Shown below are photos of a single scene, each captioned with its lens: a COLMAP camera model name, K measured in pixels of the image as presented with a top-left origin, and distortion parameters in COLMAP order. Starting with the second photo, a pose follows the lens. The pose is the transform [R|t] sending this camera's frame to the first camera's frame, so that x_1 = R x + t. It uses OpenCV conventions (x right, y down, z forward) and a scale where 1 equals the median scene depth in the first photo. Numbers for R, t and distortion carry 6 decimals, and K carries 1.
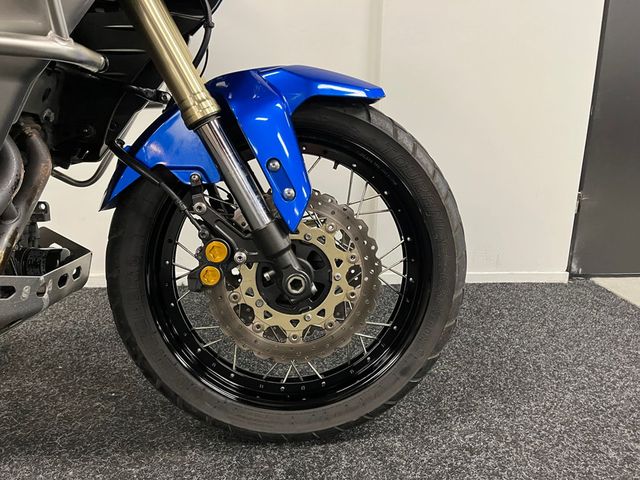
lens RADIAL K [[481.5, 0, 317.8], [0, 481.5, 244.3], [0, 0, 1]] dist [0.082041, -0.102237]
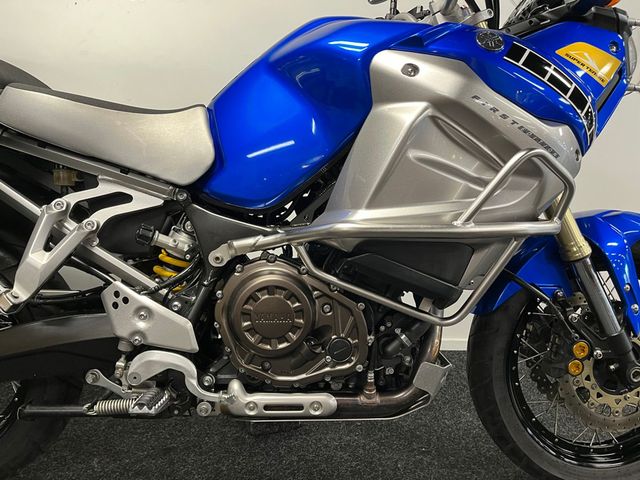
lens RADIAL K [[485.6, 0, 320.0], [0, 485.6, 240.0], [0, 0, 1]] dist [0.075842, -0.100442]
pose [[0.999705, 0.019752, -0.014148, -0.852733], [-0.020931, 0.995840, -0.088683, -0.141813], [0.012338, 0.088953, 0.995959, -0.392608]]
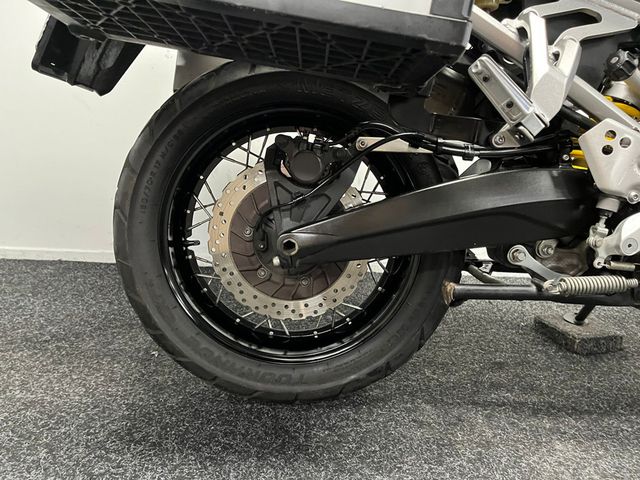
lens RADIAL K [[481.5, 0, 317.8], [0, 481.5, 244.3], [0, 0, 1]] dist [0.082041, -0.102237]
pose [[0.998375, 0.041612, -0.038926, -1.792641], [-0.042613, 0.998772, -0.025260, 0.122533], [0.037827, 0.026878, 0.998923, -0.126439]]
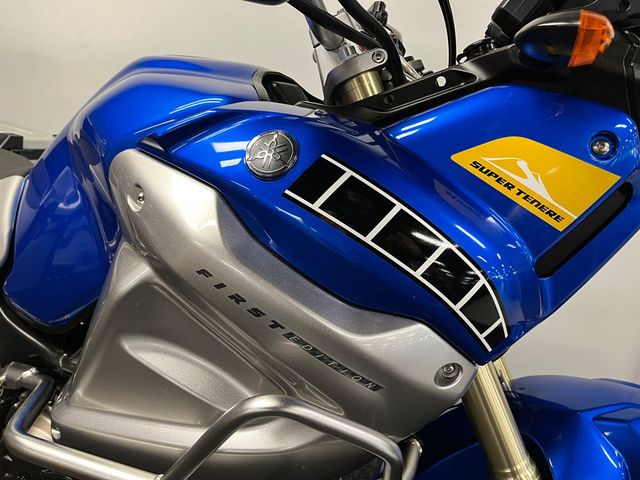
lens RADIAL K [[481.5, 0, 317.8], [0, 481.5, 244.3], [0, 0, 1]] dist [0.082041, -0.102237]
pose [[0.924630, 0.153187, -0.348703, -0.280927], [-0.131610, 0.987659, 0.084905, -0.601368], [0.357406, -0.032613, 0.933380, 0.108672]]
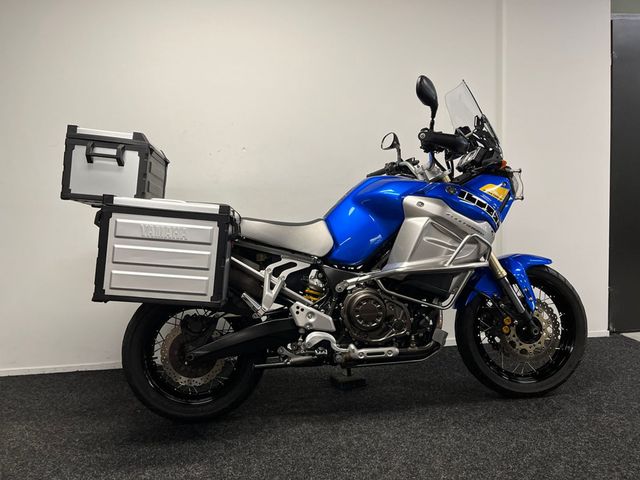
lens RADIAL K [[481.5, 0, 317.8], [0, 481.5, 244.3], [0, 0, 1]] dist [0.082041, -0.102237]
pose [[0.998231, -0.050498, 0.031390, -1.289194], [0.055446, 0.981229, -0.184702, 0.036283], [-0.021474, 0.186116, 0.982293, -1.759318]]
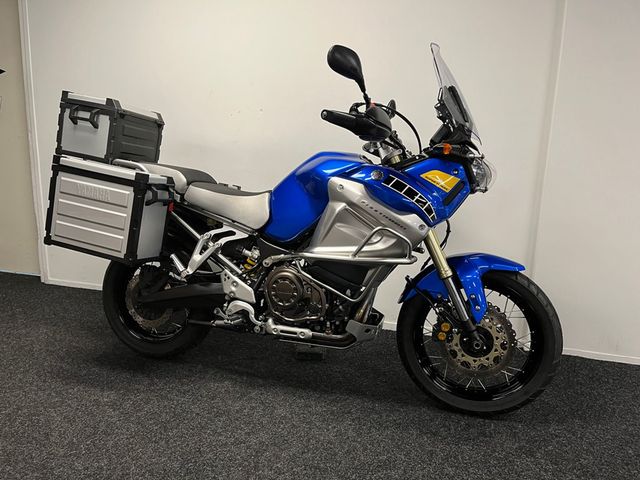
lens RADIAL K [[481.5, 0, 317.8], [0, 481.5, 244.3], [0, 0, 1]] dist [0.082041, -0.102237]
pose [[0.933574, 0.086556, -0.347776, 0.013034], [-0.115205, 0.991372, -0.062521, -0.165337], [0.339364, 0.098433, 0.935491, -1.534606]]
